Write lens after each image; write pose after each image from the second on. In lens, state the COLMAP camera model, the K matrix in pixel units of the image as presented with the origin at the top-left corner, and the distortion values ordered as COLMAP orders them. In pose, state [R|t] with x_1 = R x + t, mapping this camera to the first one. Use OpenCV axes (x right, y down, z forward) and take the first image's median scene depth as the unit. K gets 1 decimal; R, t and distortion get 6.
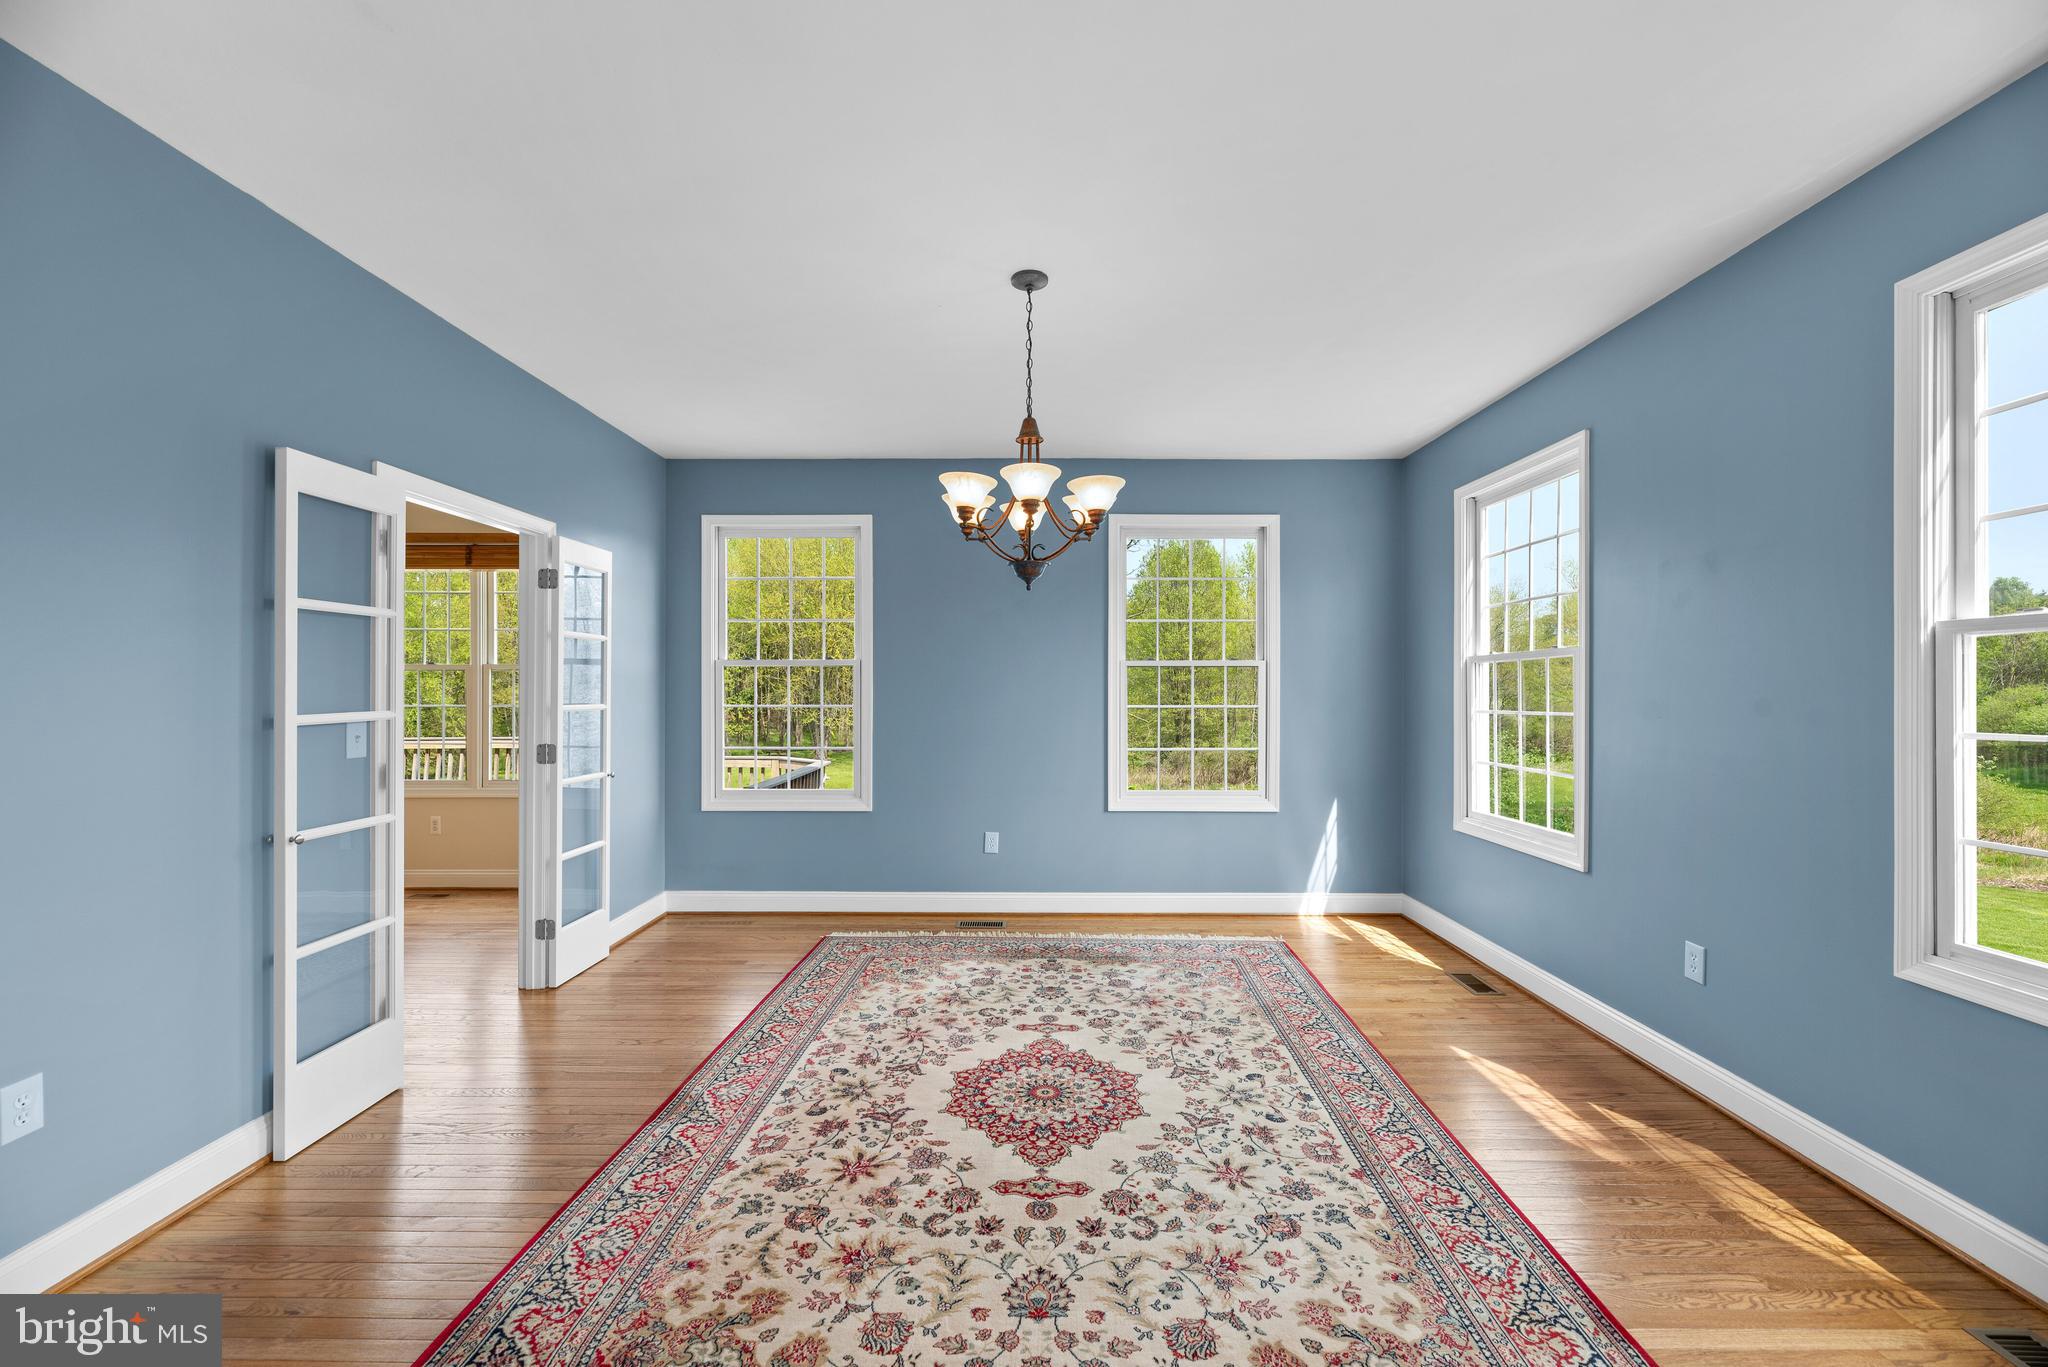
lens RADIAL K [[823.7, 0, 1033.9], [0, 823.7, 687.6], [0, 0, 1]] dist [0.000625, -0.000526]
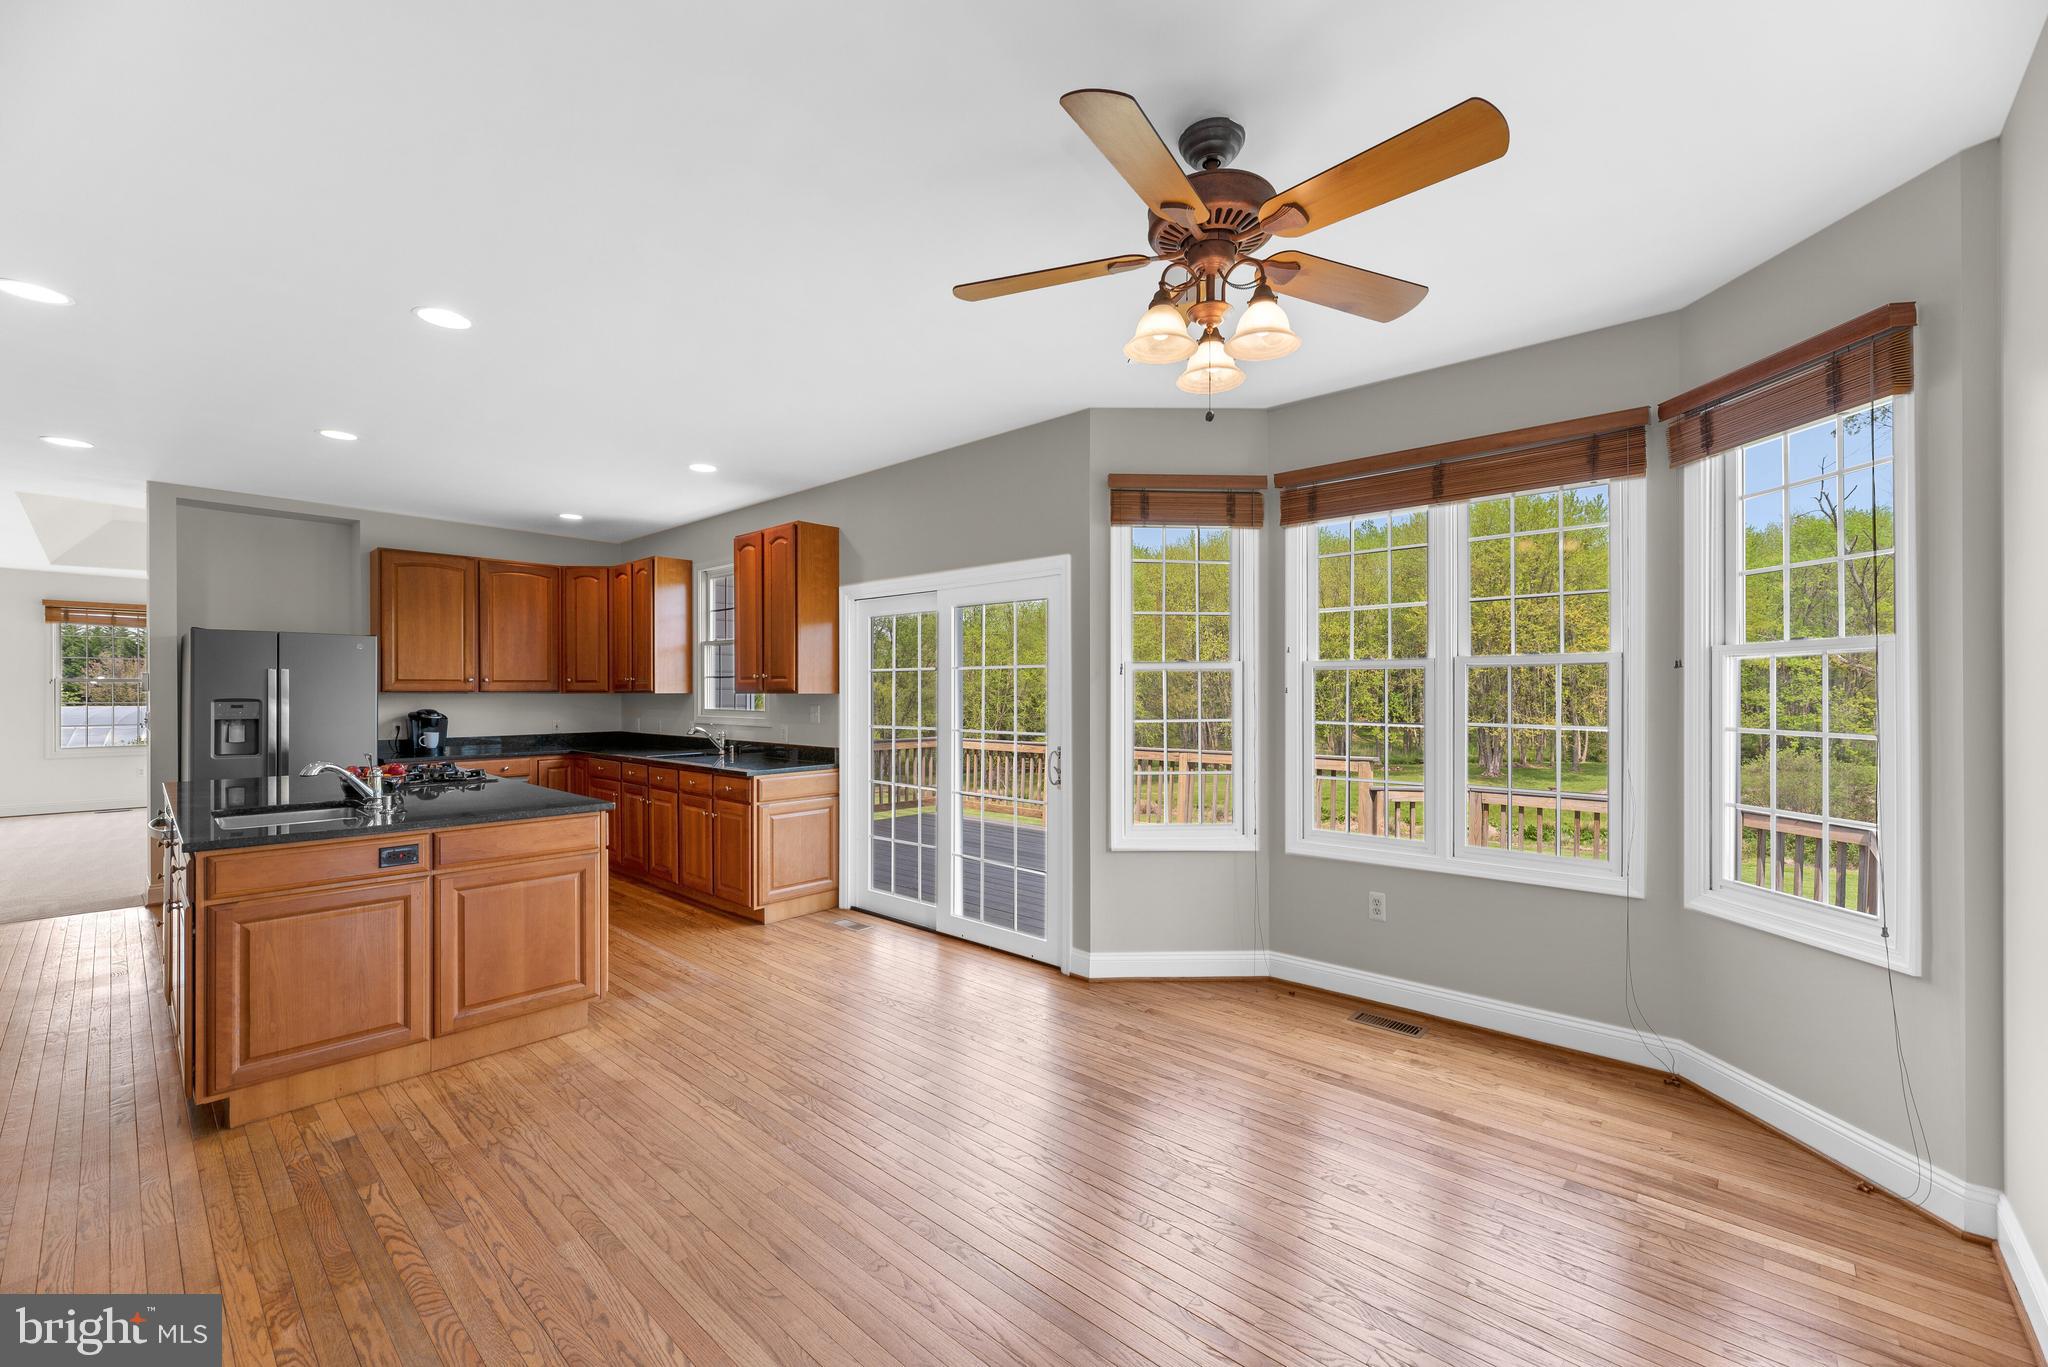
lens RADIAL K [[823.7, 0, 1020.6], [0, 823.7, 688.4], [0, 0, 1]] dist [0.000625, -0.000526]
pose [[0.741348, -0.004770, -0.671103, -1.154102], [0.001142, 0.999982, -0.005845, -0.004754], [0.671119, 0.003567, 0.741341, 0.758214]]
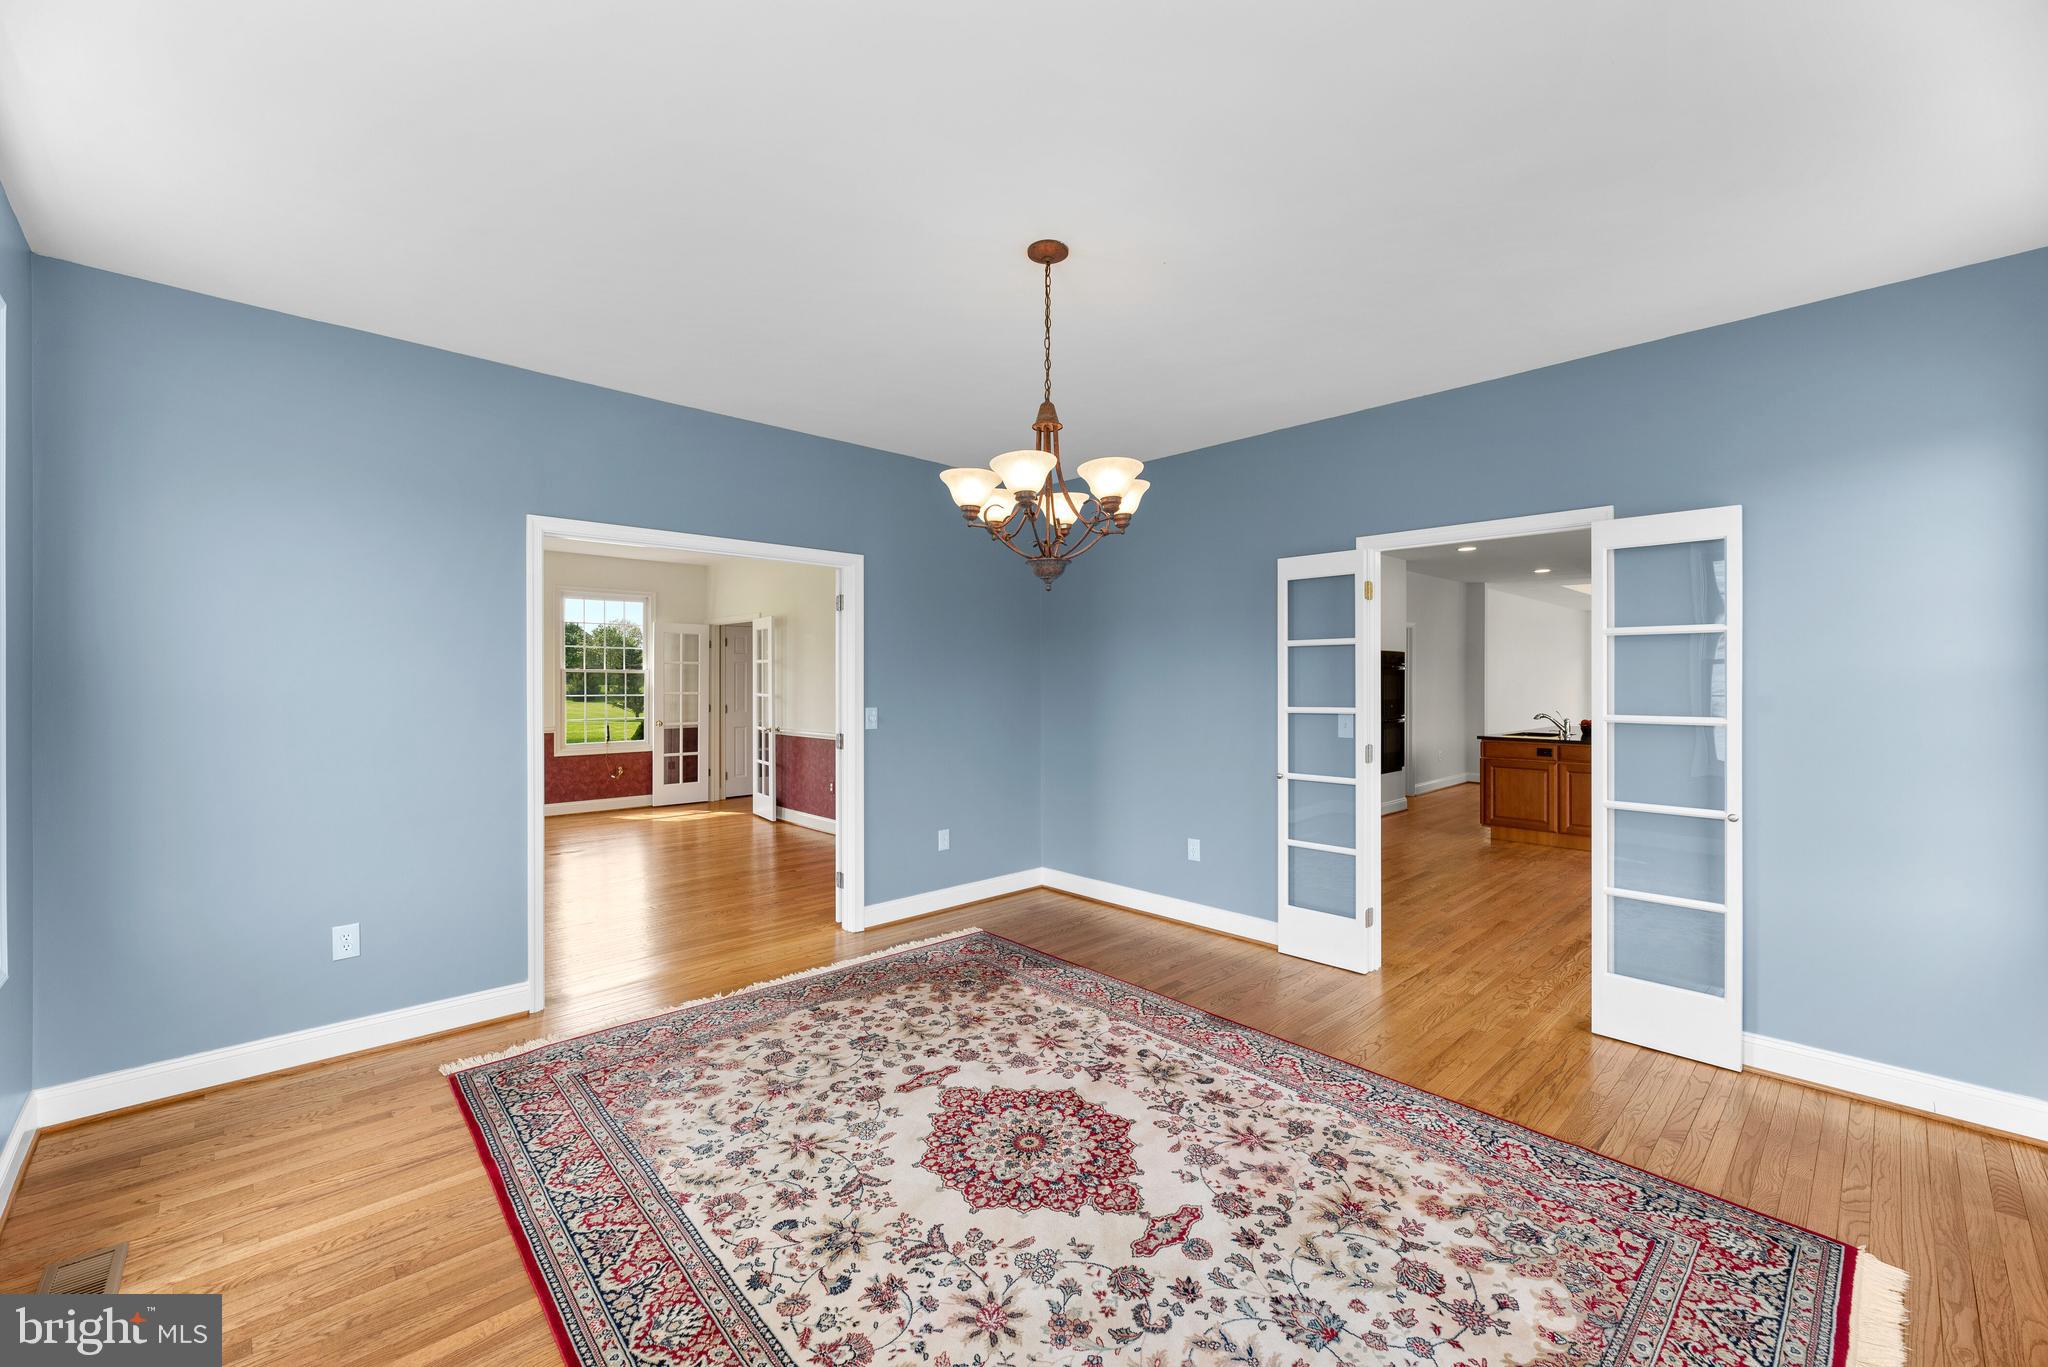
lens RADIAL K [[823.7, 0, 1023.3], [0, 823.7, 675.9], [0, 0, 1]] dist [0.000625, -0.000526]
pose [[-0.724220, -0.005516, -0.689547, 0.742904], [-0.001654, 0.999979, -0.006262, -0.022035], [0.689567, -0.003394, -0.724214, 1.892992]]
